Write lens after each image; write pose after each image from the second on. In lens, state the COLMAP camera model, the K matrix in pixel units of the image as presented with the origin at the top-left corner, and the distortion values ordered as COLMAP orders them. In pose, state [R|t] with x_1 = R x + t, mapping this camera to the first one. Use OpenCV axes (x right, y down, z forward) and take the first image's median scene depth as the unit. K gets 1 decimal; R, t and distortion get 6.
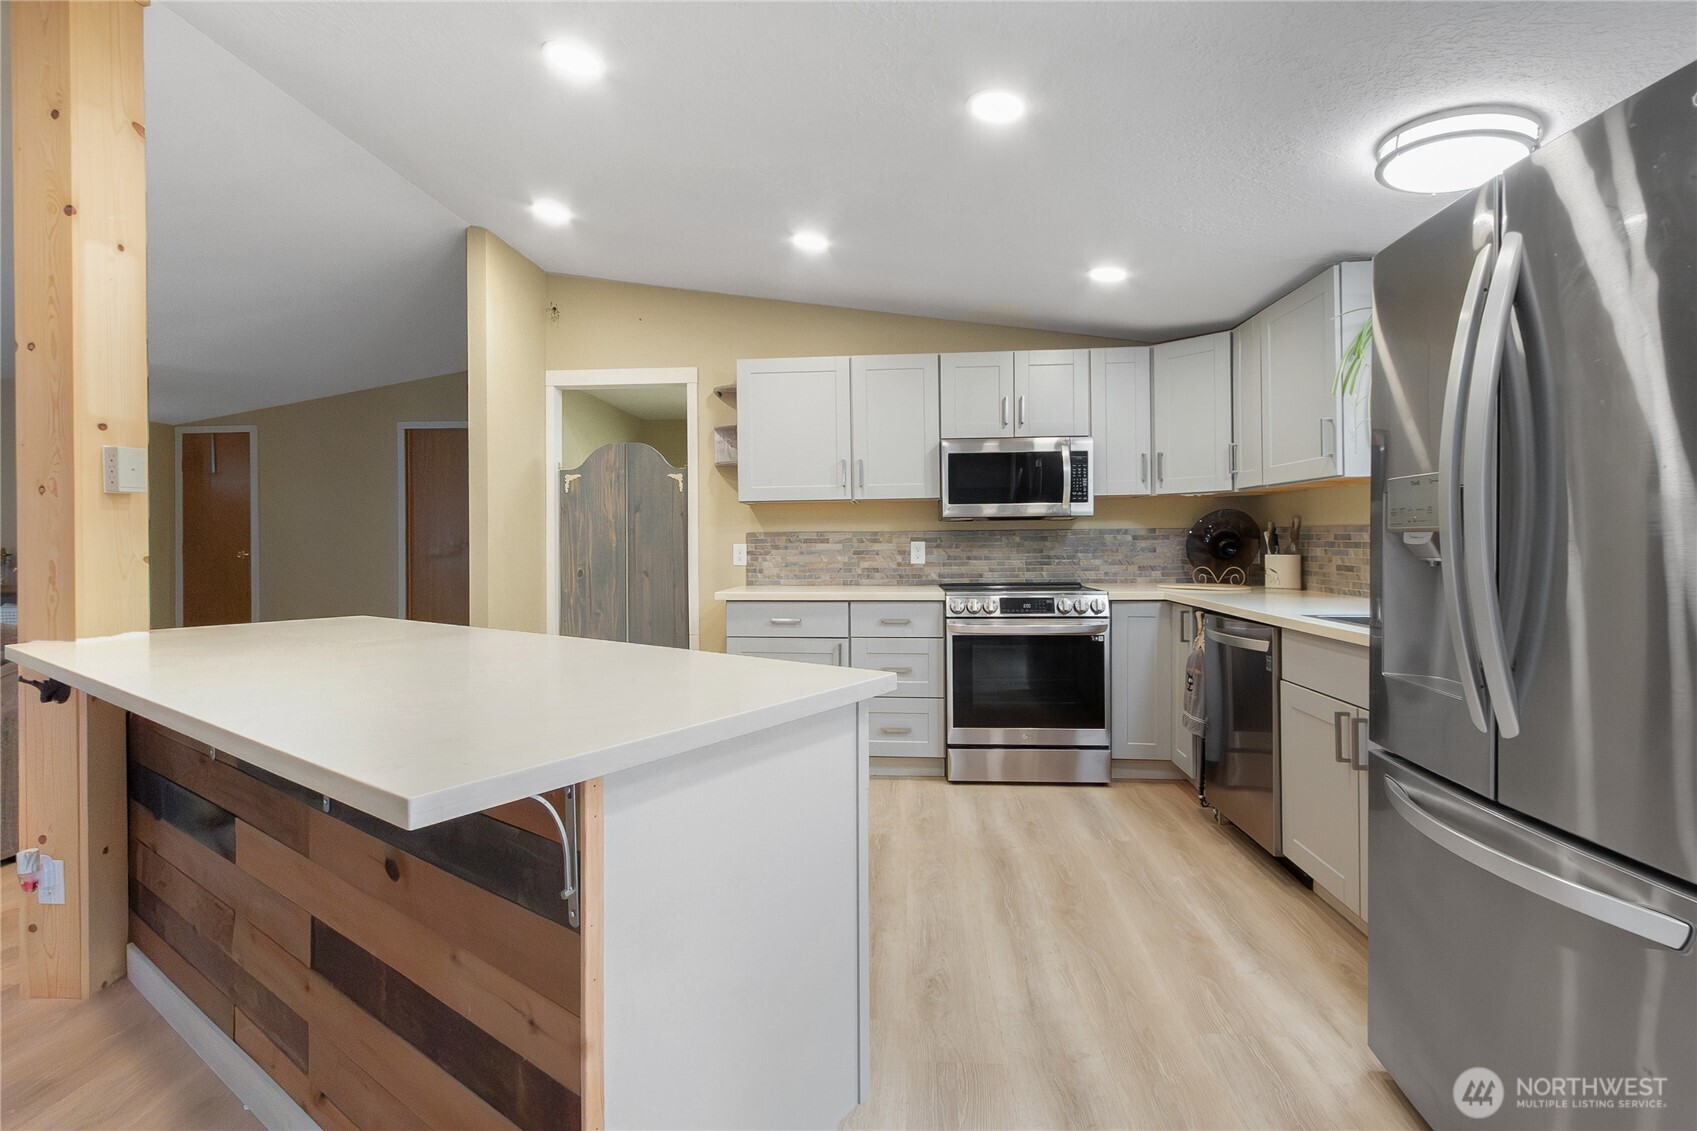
lens RADIAL K [[821.7, 0, 813.3], [0, 821.7, 539.5], [0, 0, 1]] dist [0.001377, -0.001752]
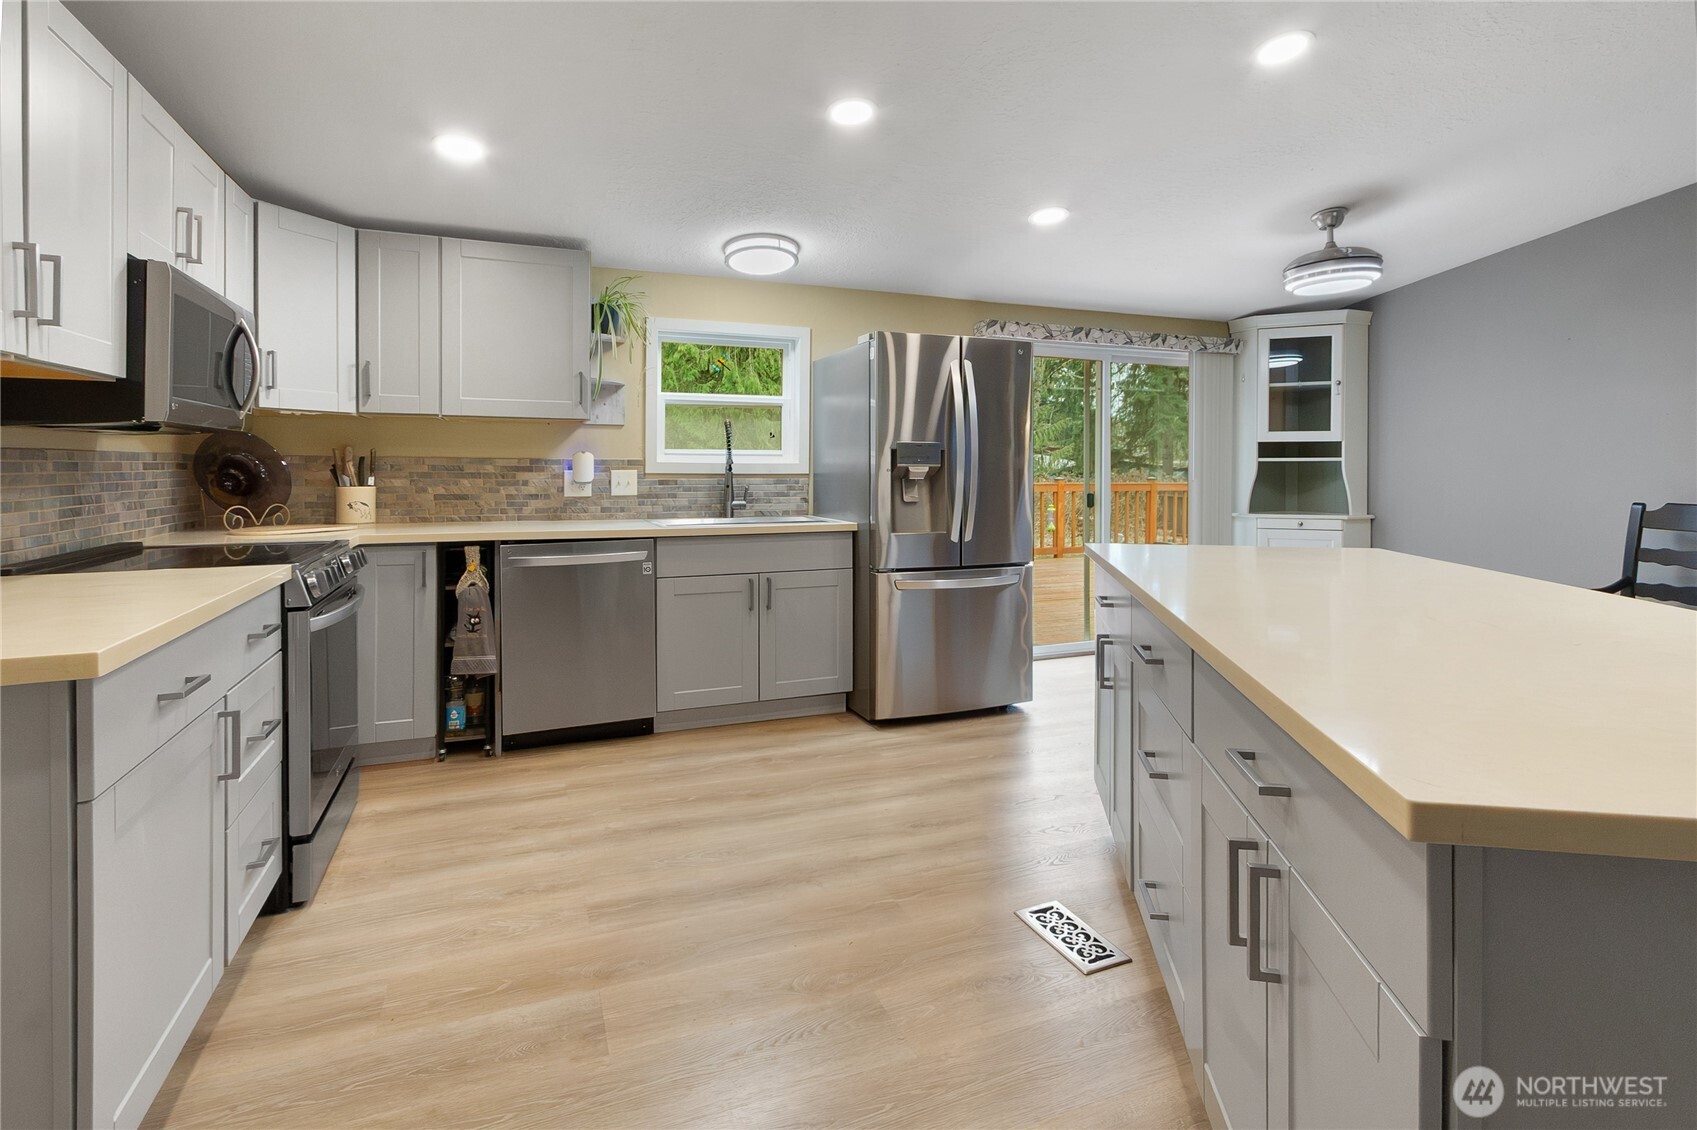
lens RADIAL K [[821.7, 0, 838.6], [0, 821.7, 479.1], [0, 0, 1]] dist [0.001377, -0.001752]
pose [[-0.462996, -0.005570, 0.886343, -0.470740], [0.000920, 0.999977, 0.006765, 0.003514], [-0.886360, 0.003948, -0.462980, 0.882573]]
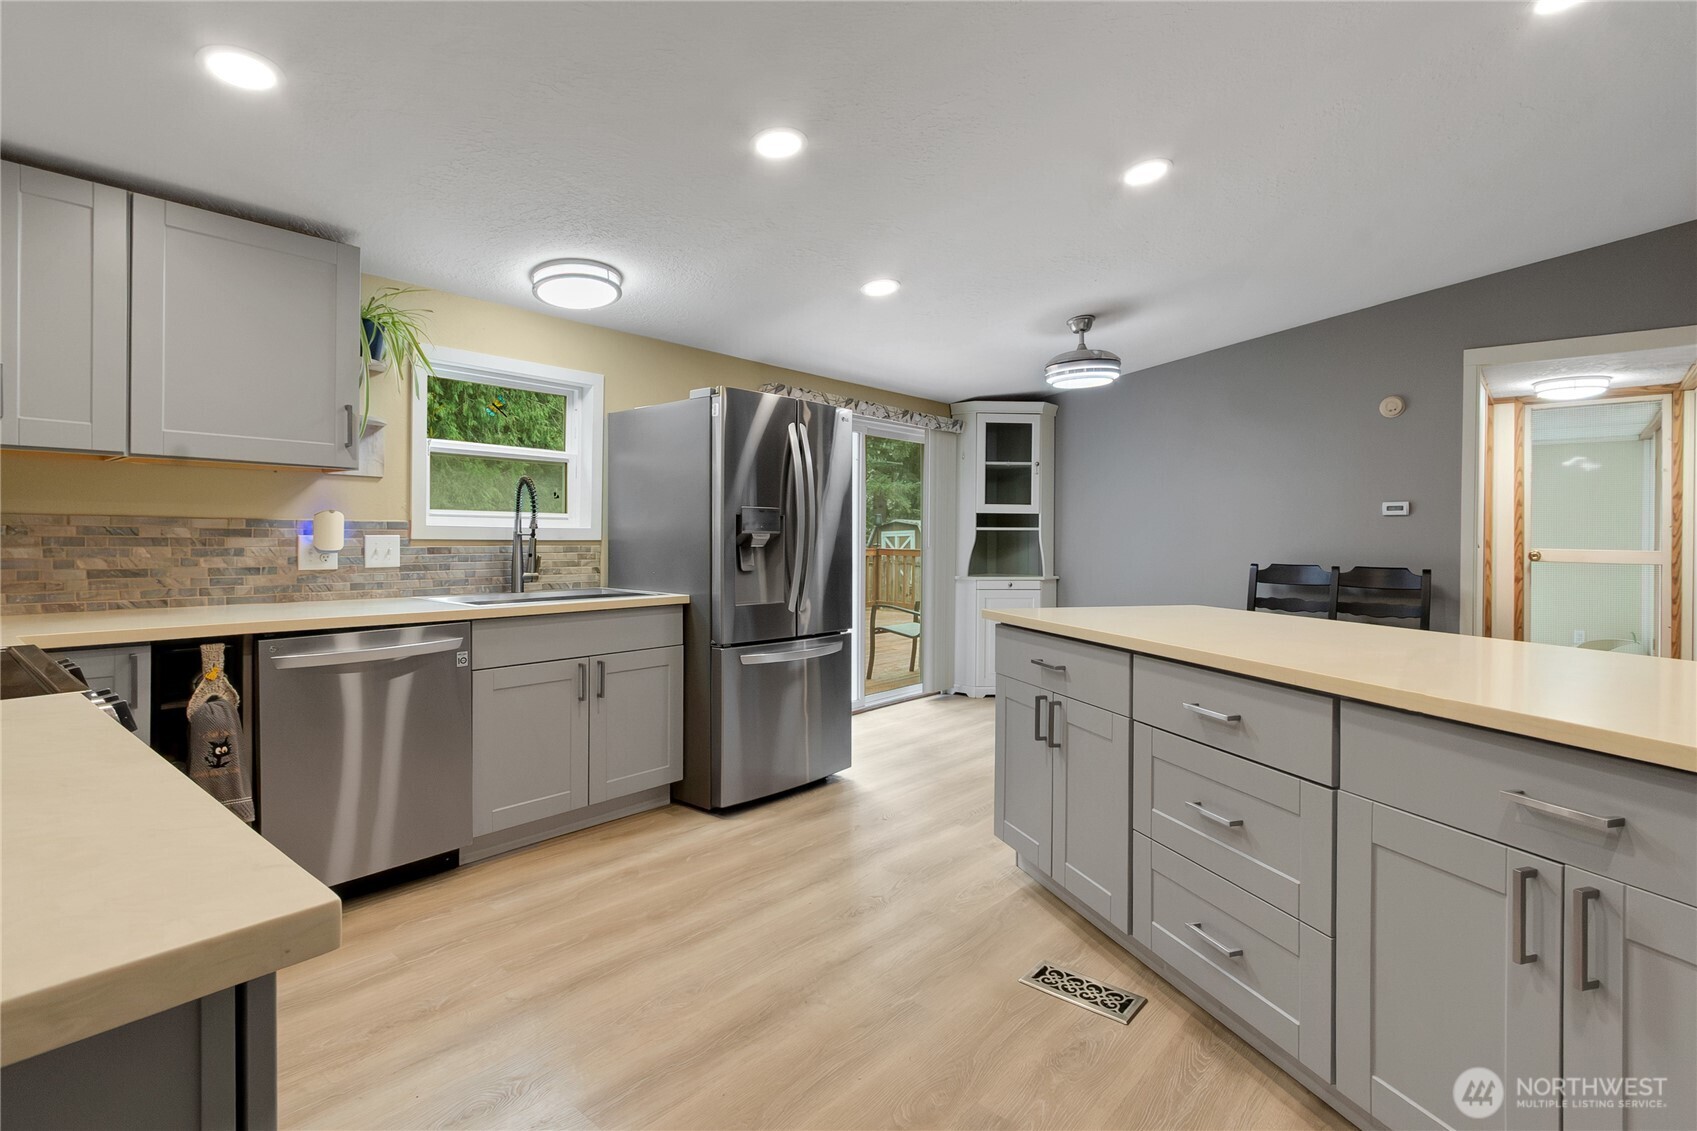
lens RADIAL K [[821.7, 0, 833.0], [0, 821.7, 543.0], [0, 0, 1]] dist [0.001377, -0.001752]
pose [[-0.818294, -0.003148, 0.574791, -0.262167], [-0.001516, 0.999993, 0.003319, 0.003395], [-0.574798, 0.001844, -0.818293, 1.039953]]
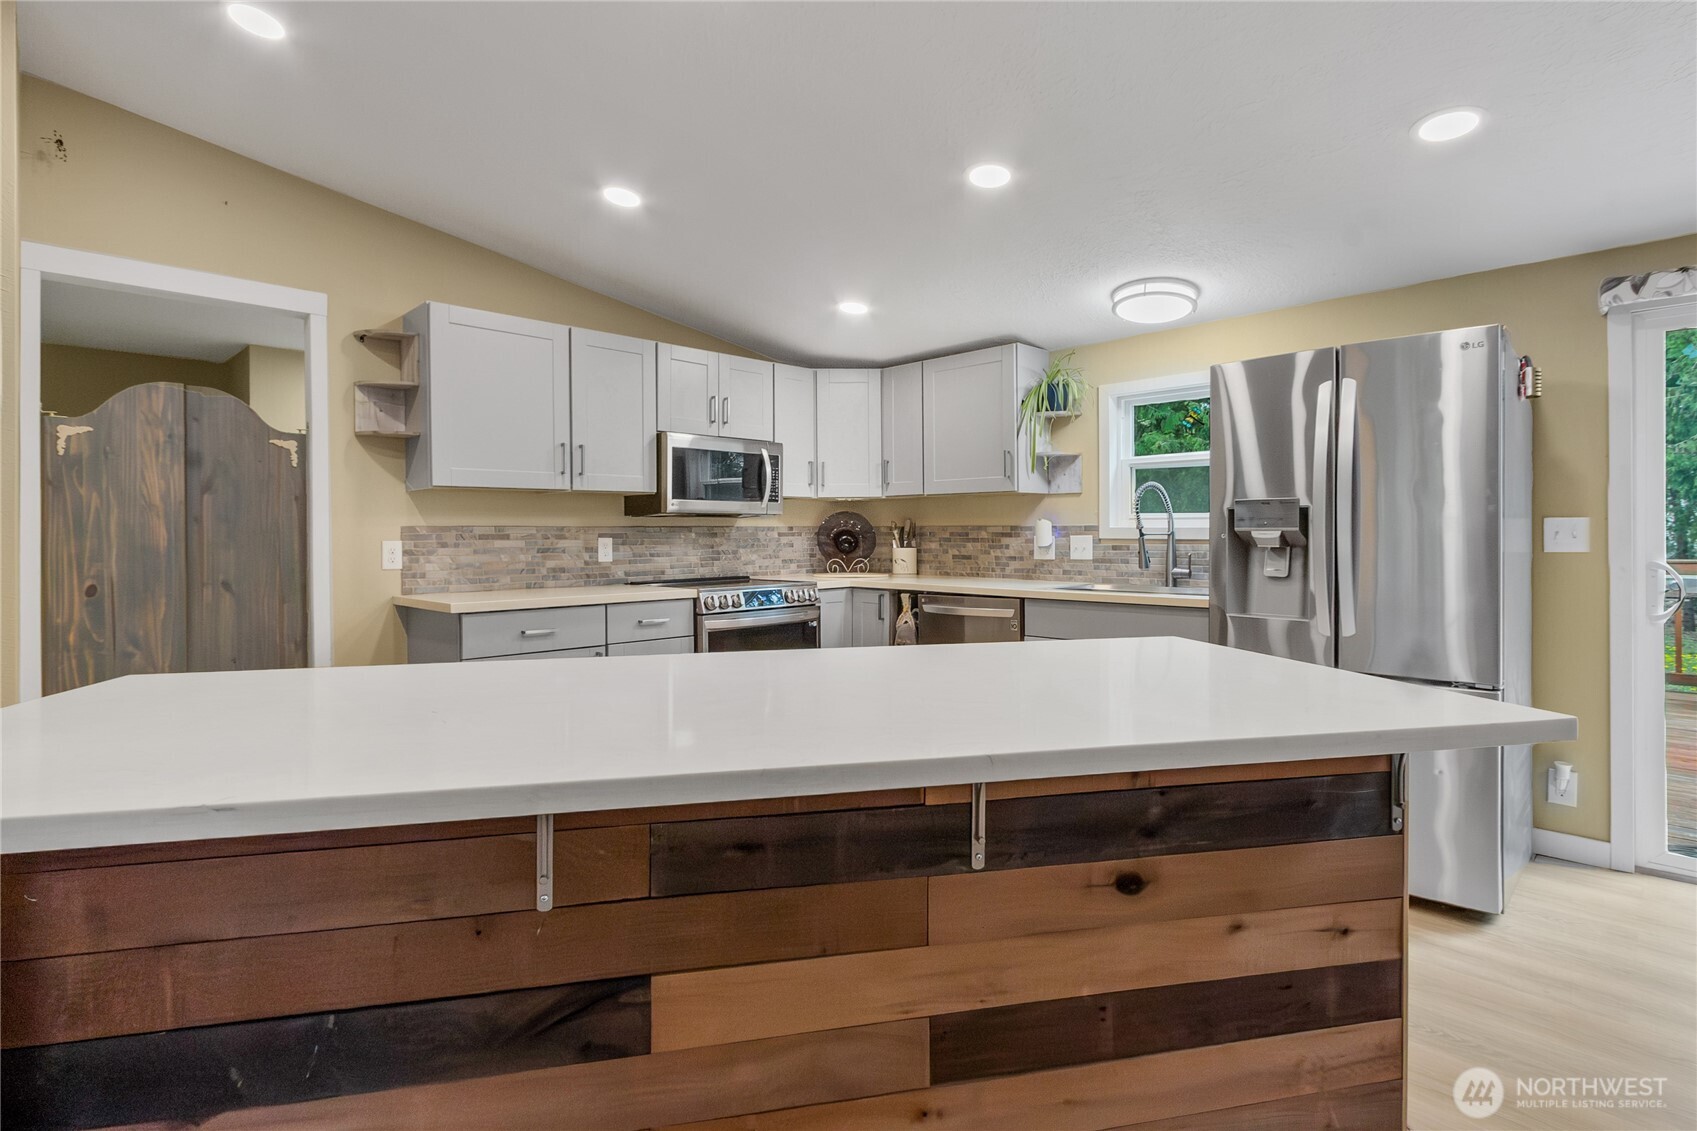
lens RADIAL K [[821.7, 0, 839.1], [0, 821.7, 534.1], [0, 0, 1]] dist [0.001377, -0.001752]
pose [[0.636558, 0.004389, 0.771216, -0.471819], [-0.001295, 0.999988, -0.004622, 0.002455], [-0.771227, 0.001944, 0.636557, 0.229535]]
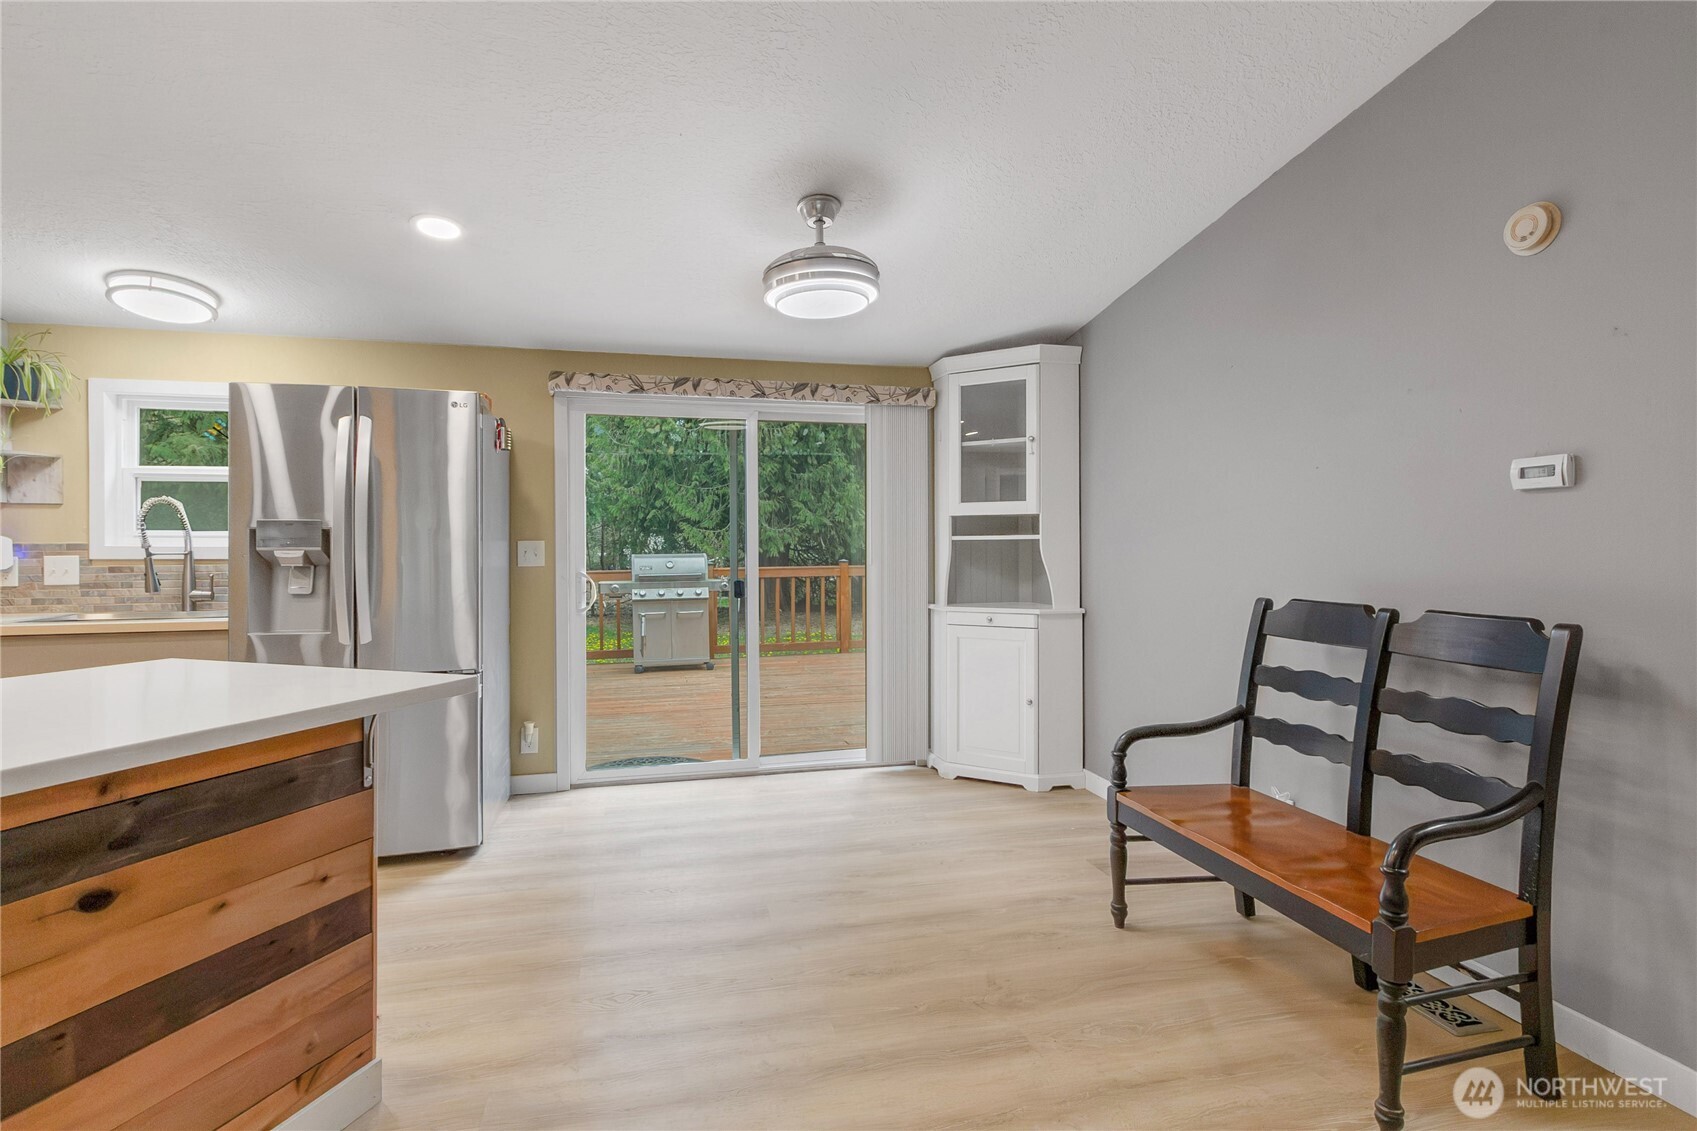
lens RADIAL K [[821.7, 0, 838.1], [0, 821.7, 552.8], [0, 0, 1]] dist [0.001377, -0.001752]
pose [[-0.336125, 0.004248, 0.941808, -0.551353], [0.005353, 0.999982, -0.002600, 0.002537], [-0.941802, 0.004167, -0.336142, 0.181630]]
